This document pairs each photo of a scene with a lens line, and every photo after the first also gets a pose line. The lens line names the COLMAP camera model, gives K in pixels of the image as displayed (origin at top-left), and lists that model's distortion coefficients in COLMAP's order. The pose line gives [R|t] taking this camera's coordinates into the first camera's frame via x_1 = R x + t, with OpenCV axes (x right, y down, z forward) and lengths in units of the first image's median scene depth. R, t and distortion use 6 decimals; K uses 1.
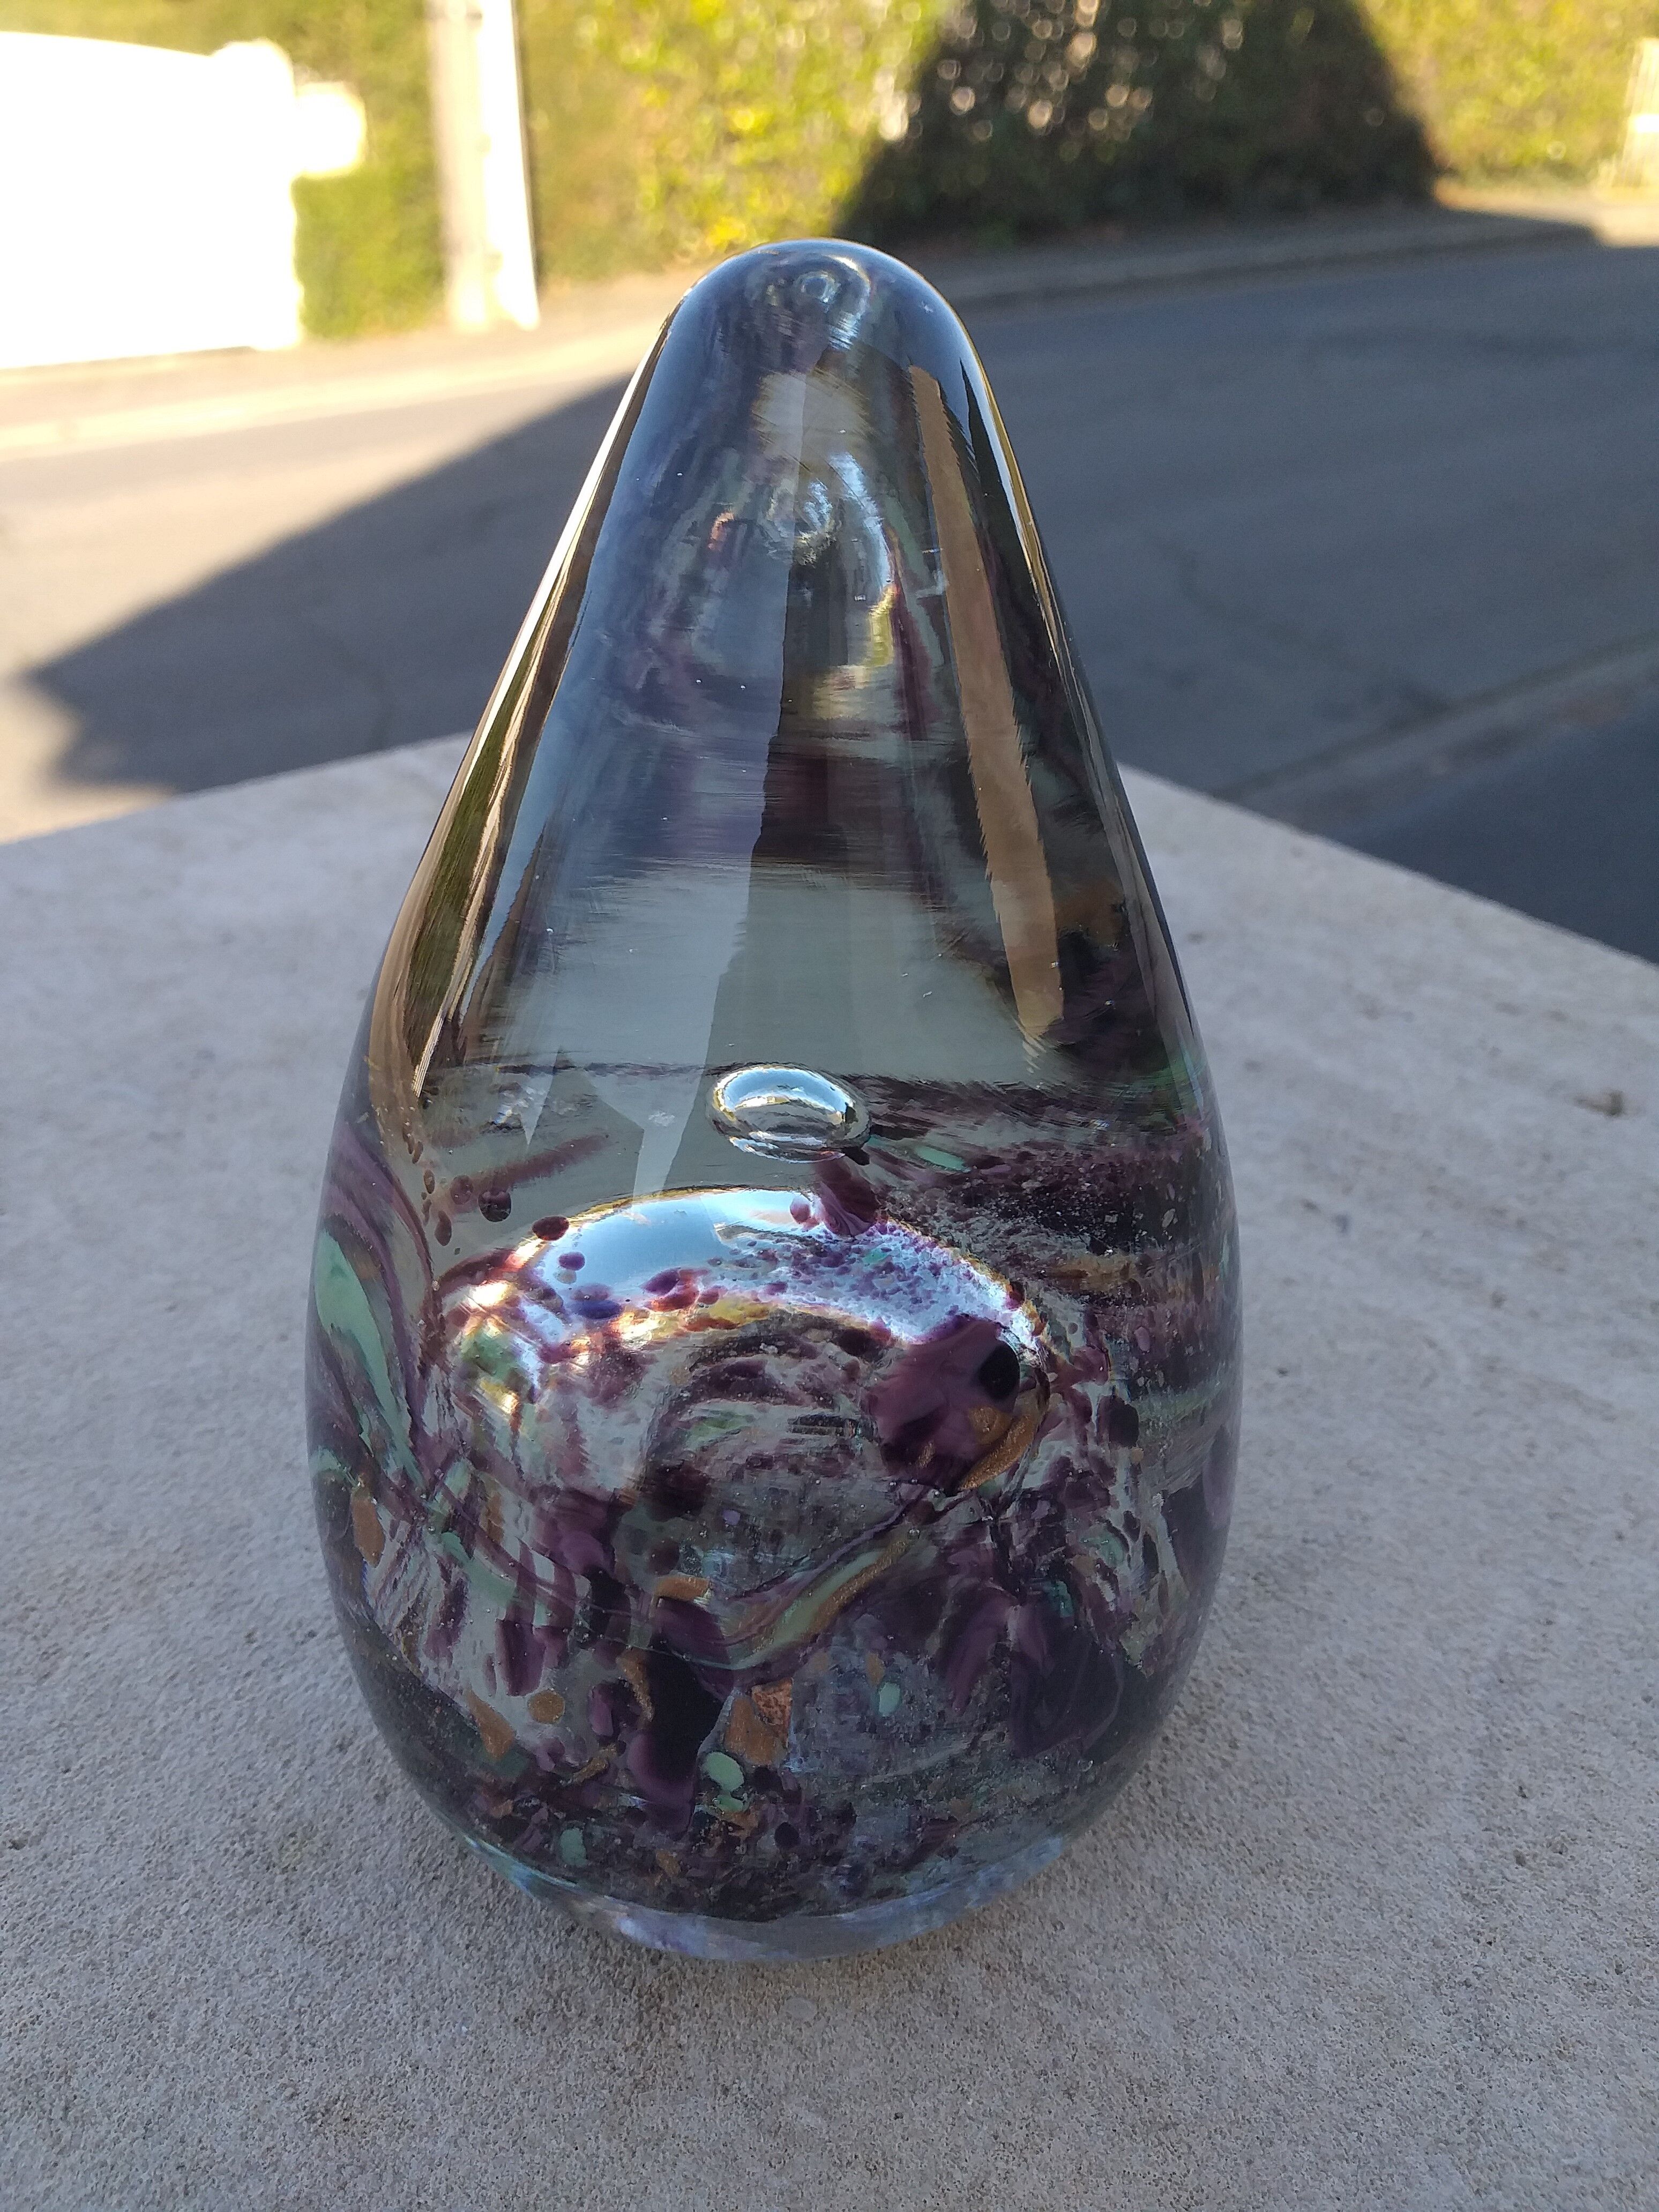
lens RADIAL K [[1801.8, 0, 848.8], [0, 1801.8, 1107.8], [0, 0, 1]] dist [-0.022336, -0.005960]
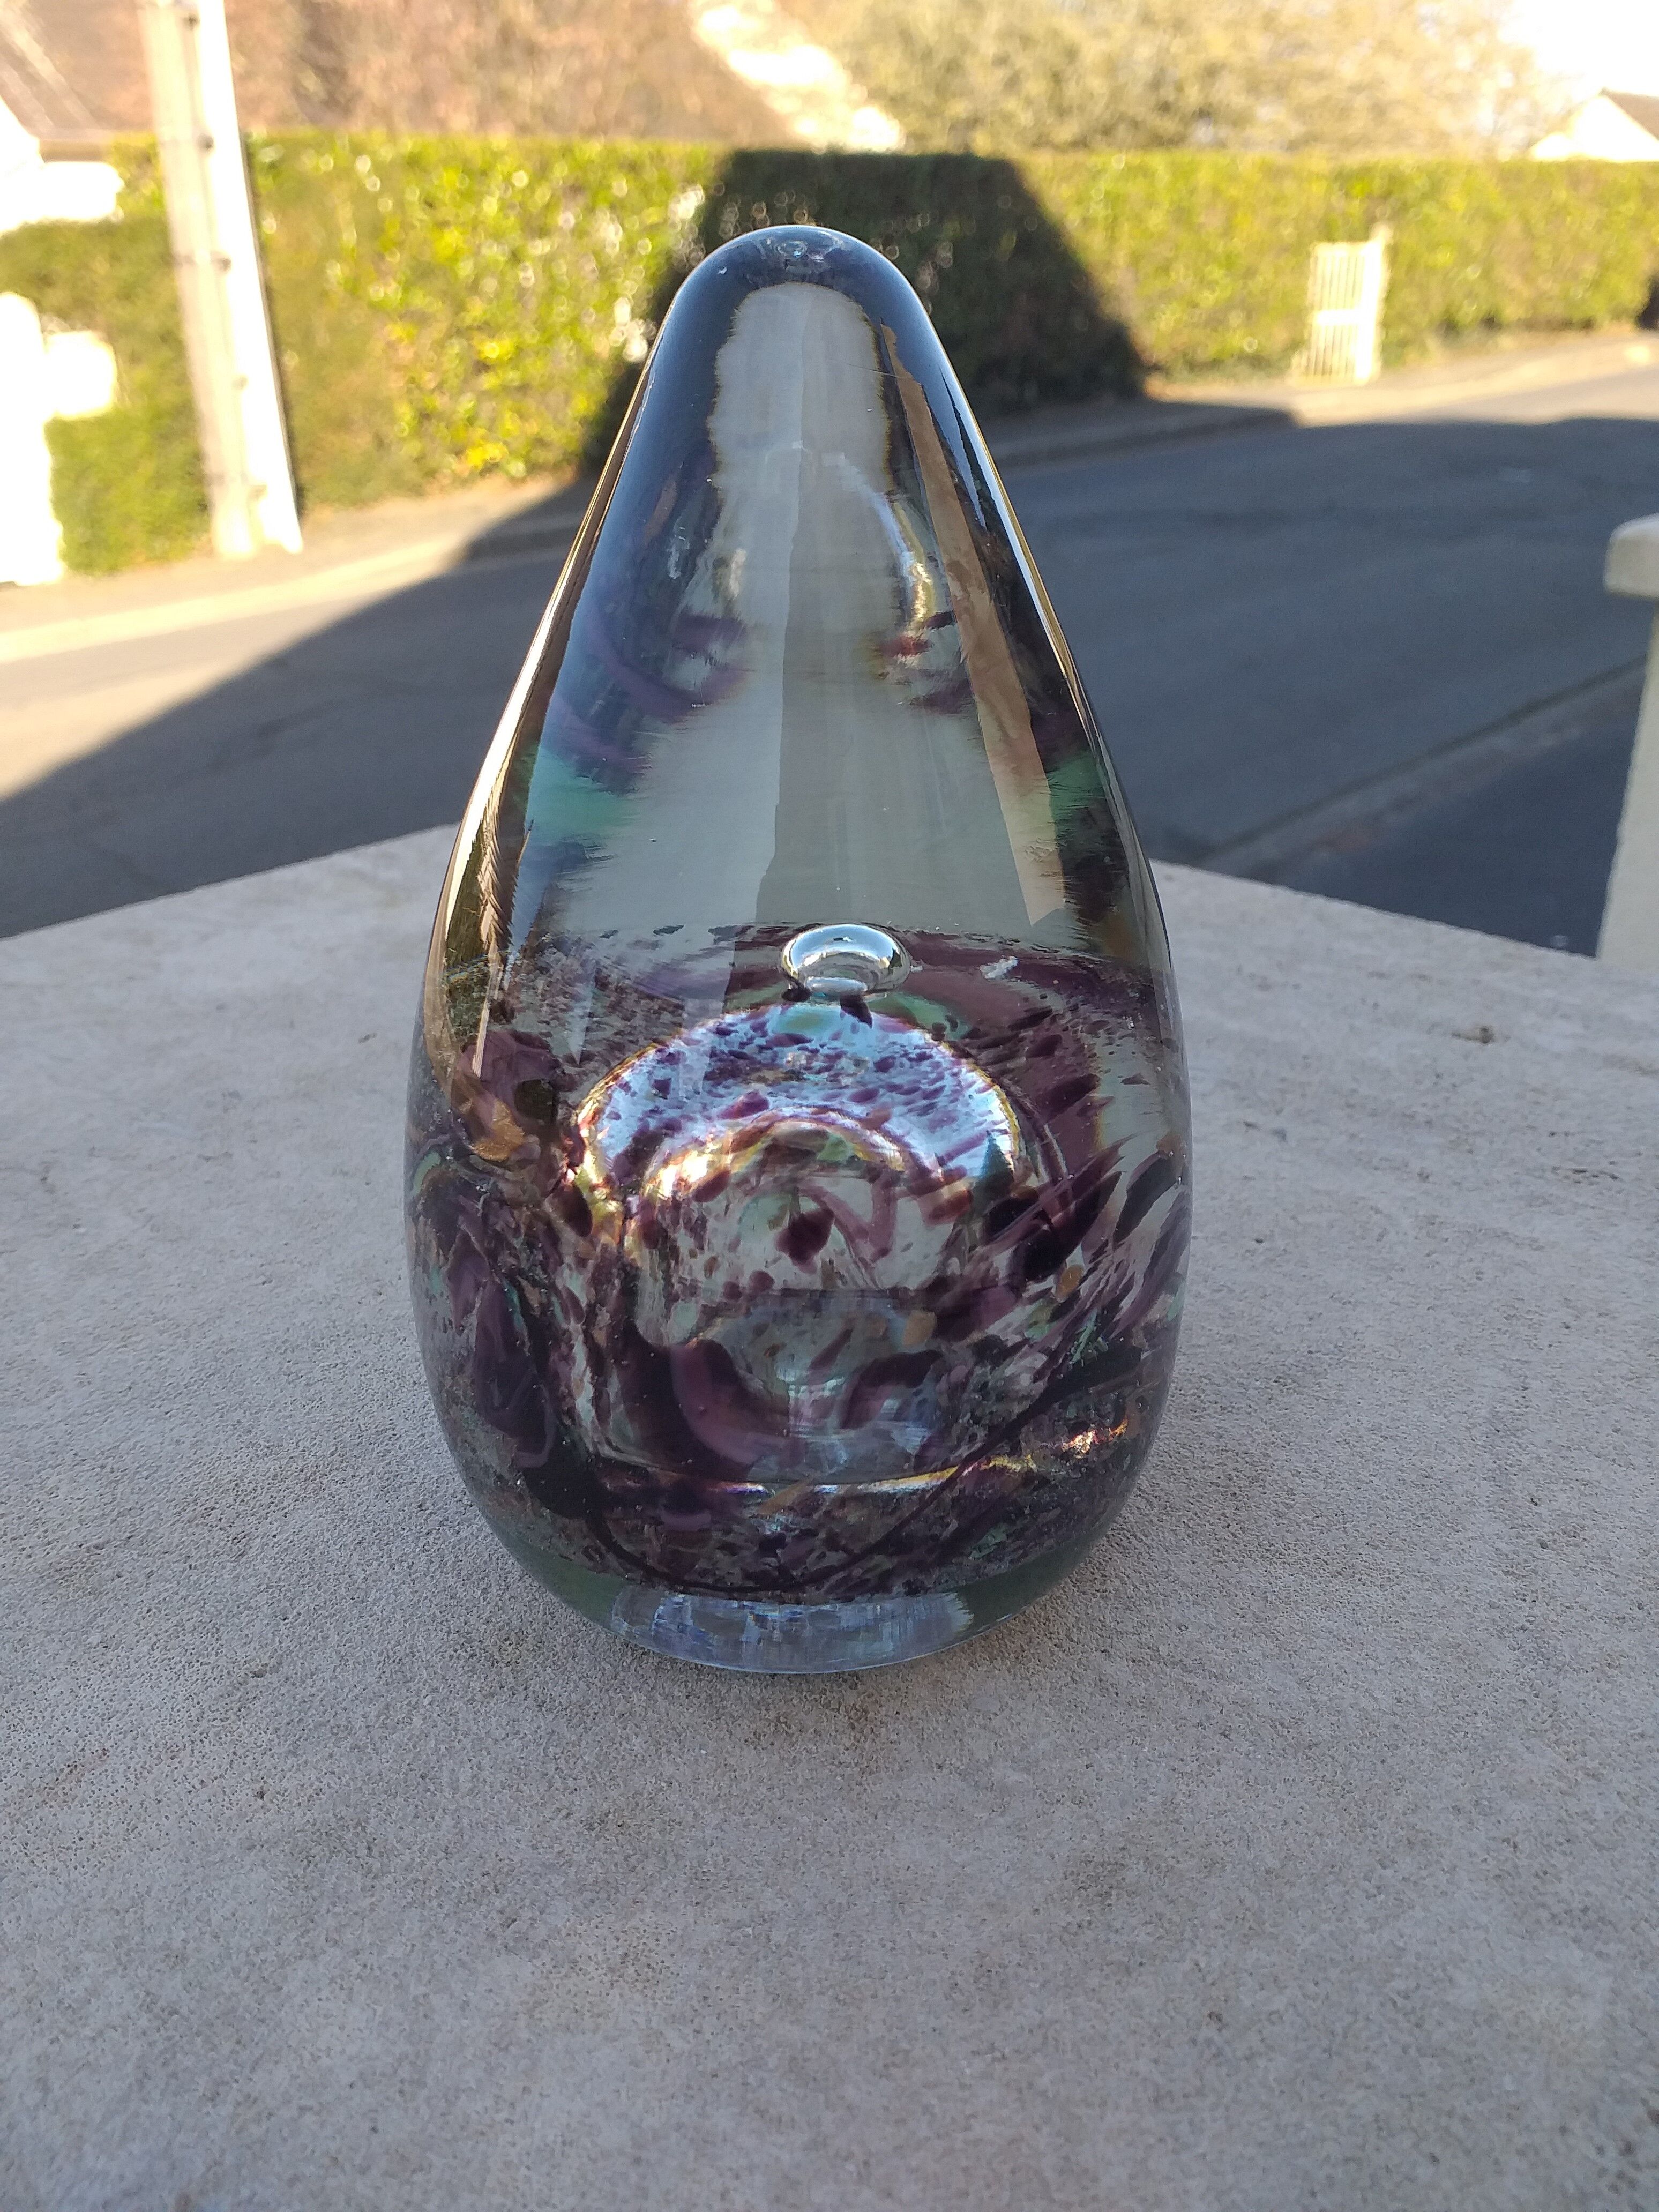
lens RADIAL K [[1801.8, 0, 833.4], [0, 1801.8, 1102.1], [0, 0, 1]] dist [-0.022336, -0.005960]
pose [[0.991086, -0.081314, 0.105526, -0.126654], [0.092065, 0.990580, -0.101367, 0.130455], [-0.096289, 0.110179, 0.989237, -0.111608]]
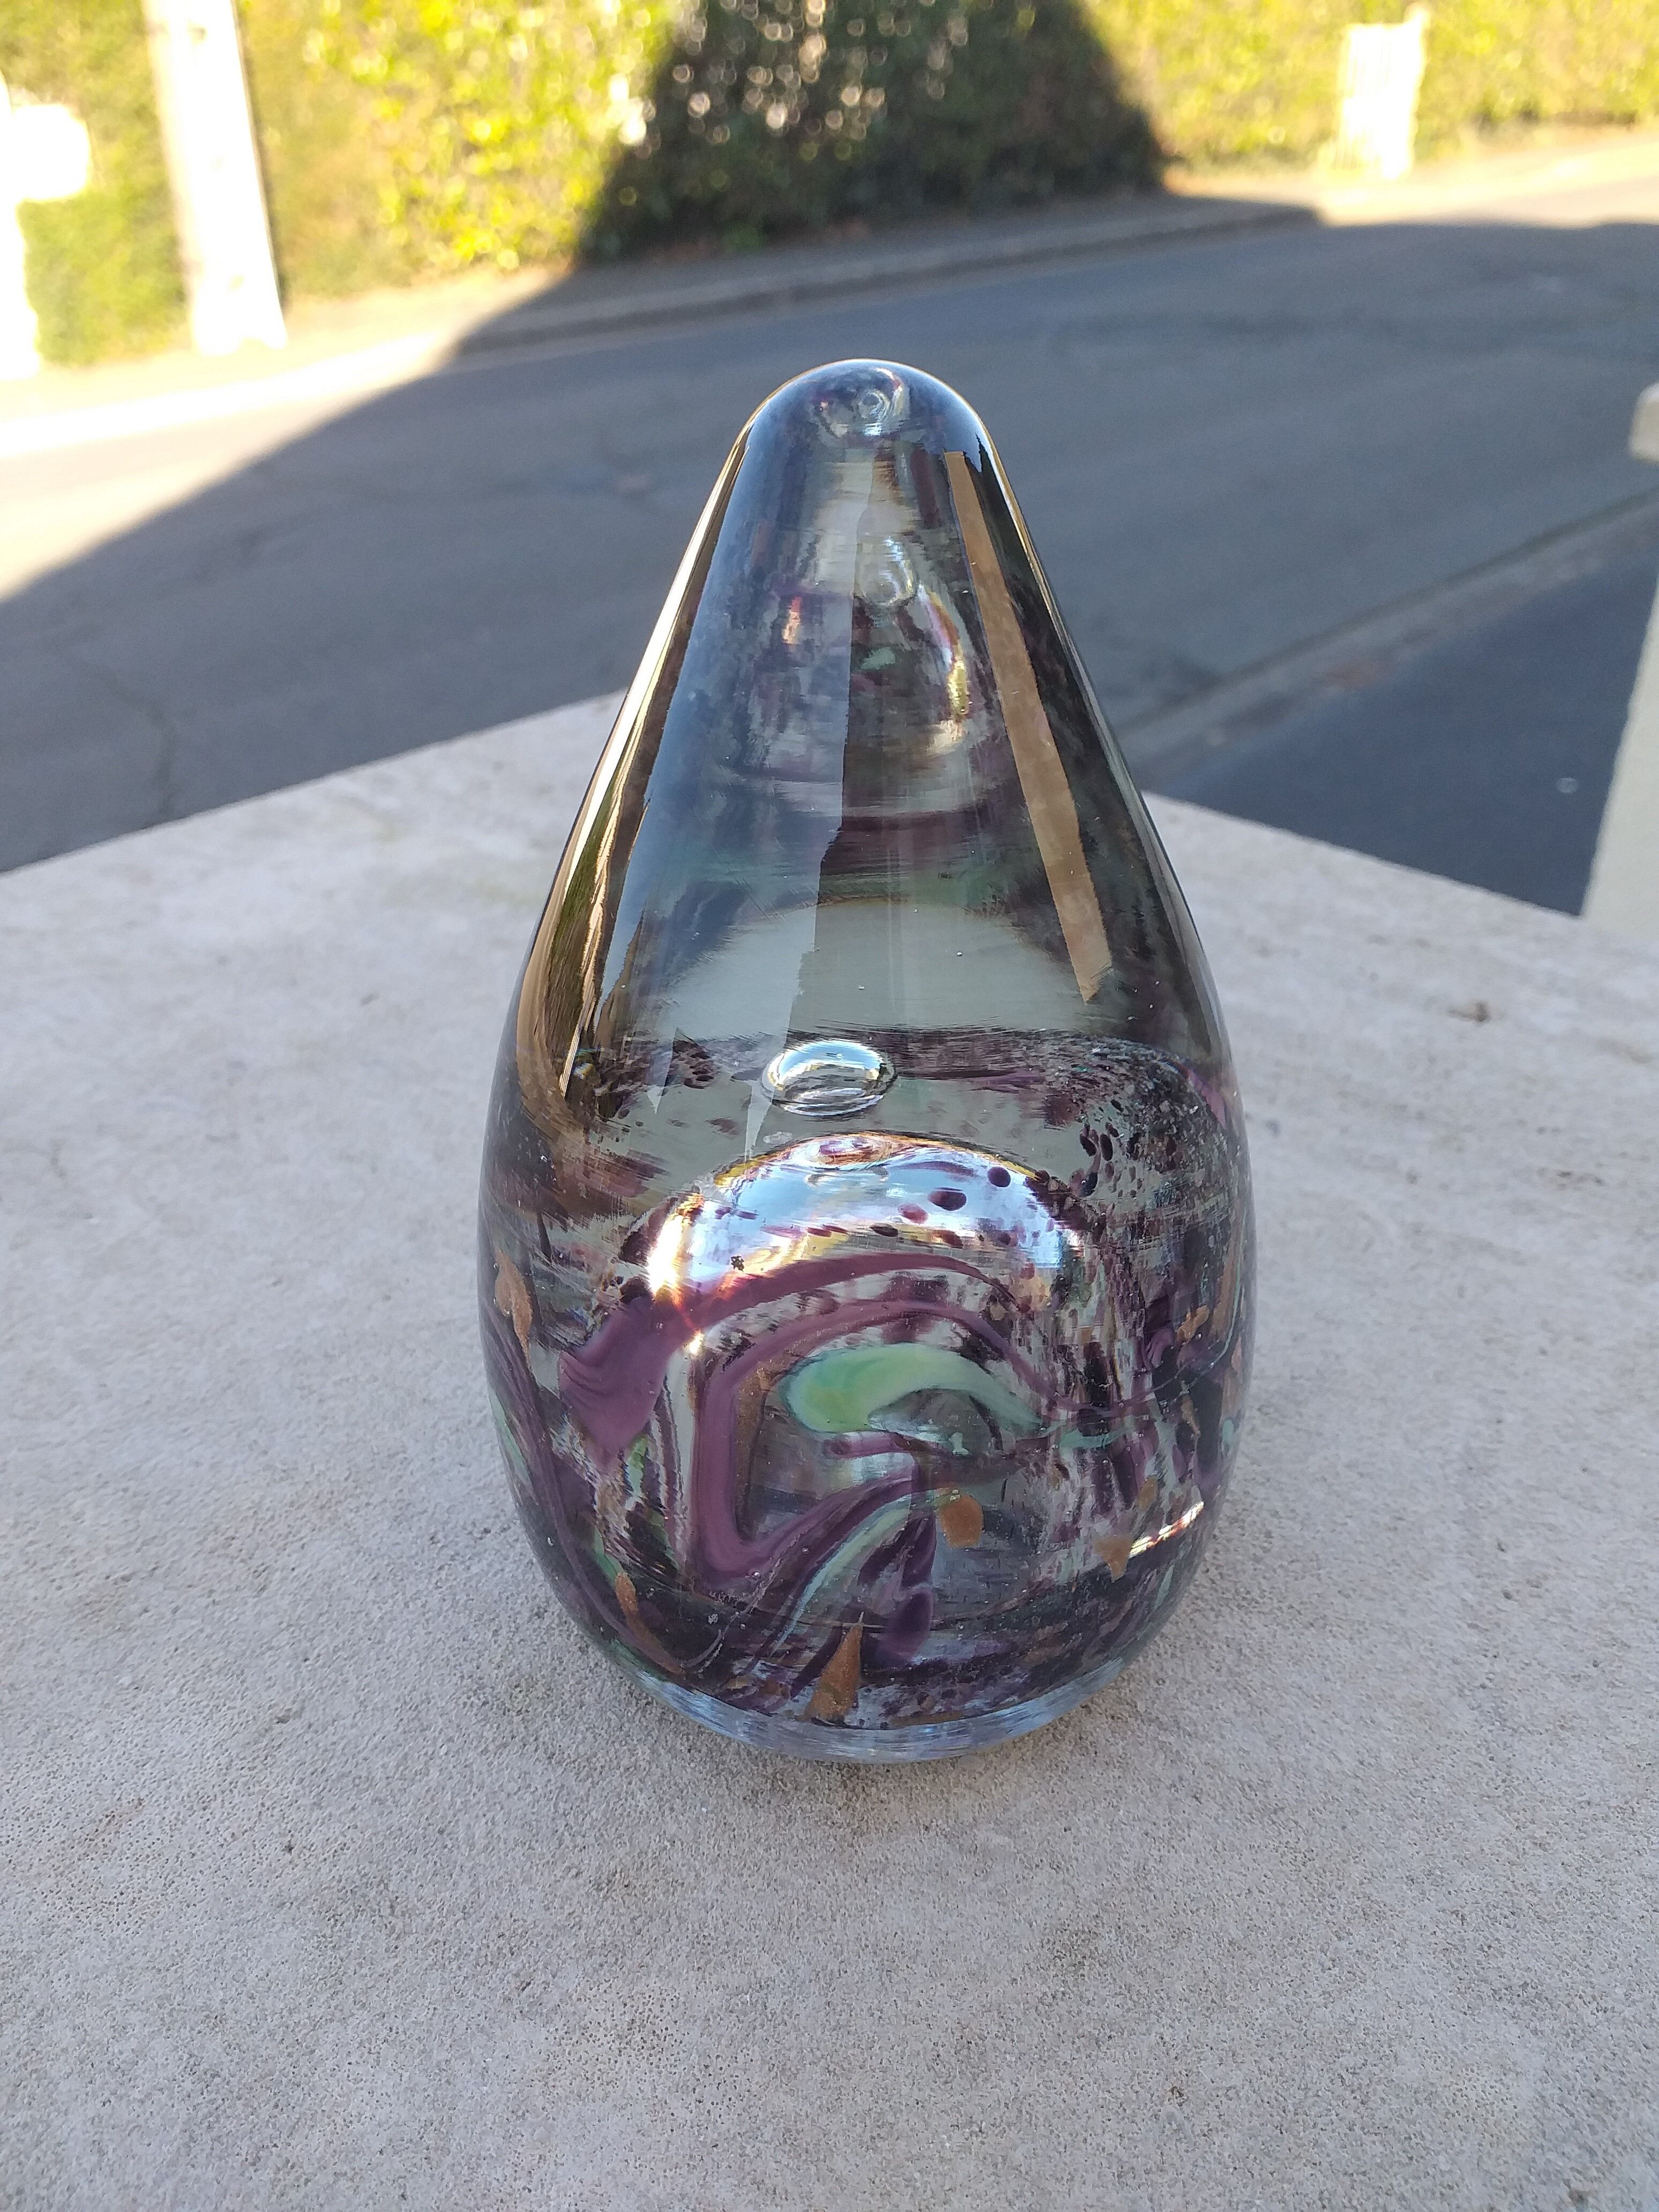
lens RADIAL K [[1801.8, 0, 832.9], [0, 1801.8, 1109.9], [0, 0, 1]] dist [-0.022336, -0.005960]
pose [[0.991848, -0.079978, 0.099207, -0.121783], [0.079821, 0.996794, 0.005559, 0.023118], [-0.099333, 0.002405, 0.995051, -0.130701]]
